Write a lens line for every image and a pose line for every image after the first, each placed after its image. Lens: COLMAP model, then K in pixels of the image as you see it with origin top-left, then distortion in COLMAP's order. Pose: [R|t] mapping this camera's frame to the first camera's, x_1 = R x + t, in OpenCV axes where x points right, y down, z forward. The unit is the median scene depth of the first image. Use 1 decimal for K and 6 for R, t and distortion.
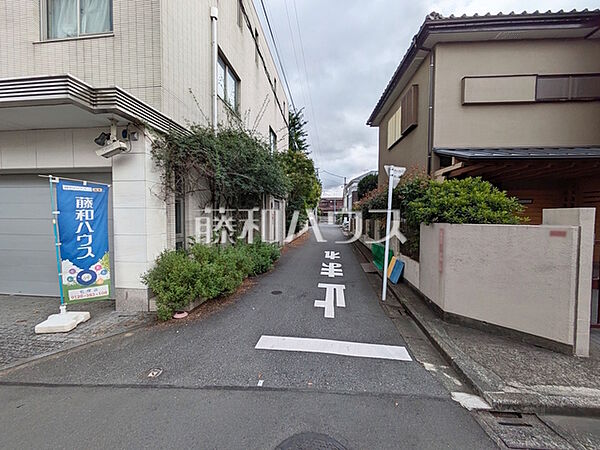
lens RADIAL K [[238.4, 0, 300.0], [0, 238.4, 225.0], [0, 0, 1]] dist [-0.003934, -0.000501]
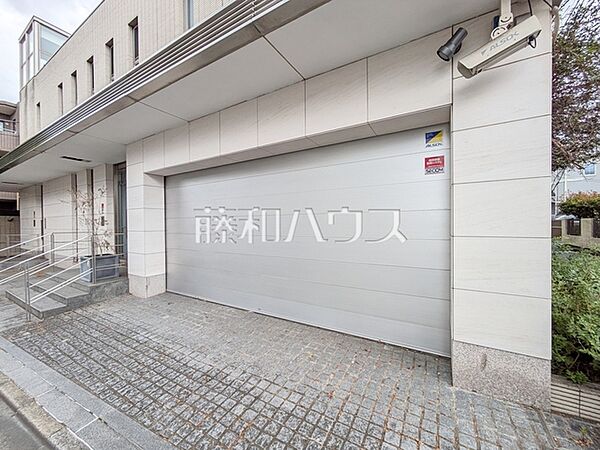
lens RADIAL K [[238.4, 0, 300.0], [0, 238.4, 225.0], [0, 0, 1]] dist [-0.003934, -0.000501]
pose [[0.910071, -0.007948, -0.414376, -0.969473], [-0.003371, 0.999641, -0.026578, 0.034421], [0.414438, 0.025584, 0.909718, 0.439945]]
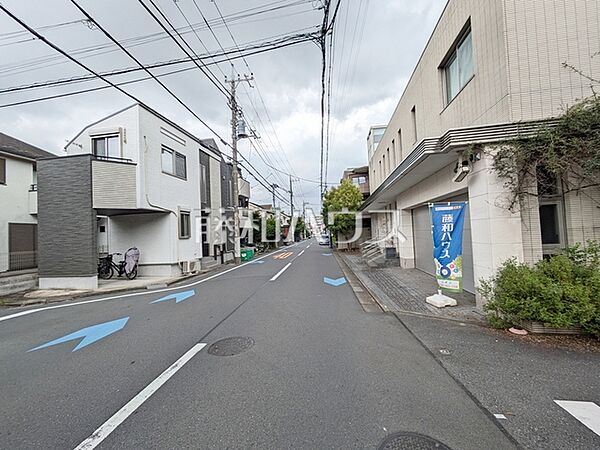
lens RADIAL K [[238.4, 0, 300.0], [0, 238.4, 225.0], [0, 0, 1]] dist [-0.003934, -0.000501]
pose [[-0.048257, -0.037880, -0.998116, 0.515440], [0.010515, 0.999206, -0.038430, -0.010760], [0.998780, -0.012350, -0.047820, 0.209871]]
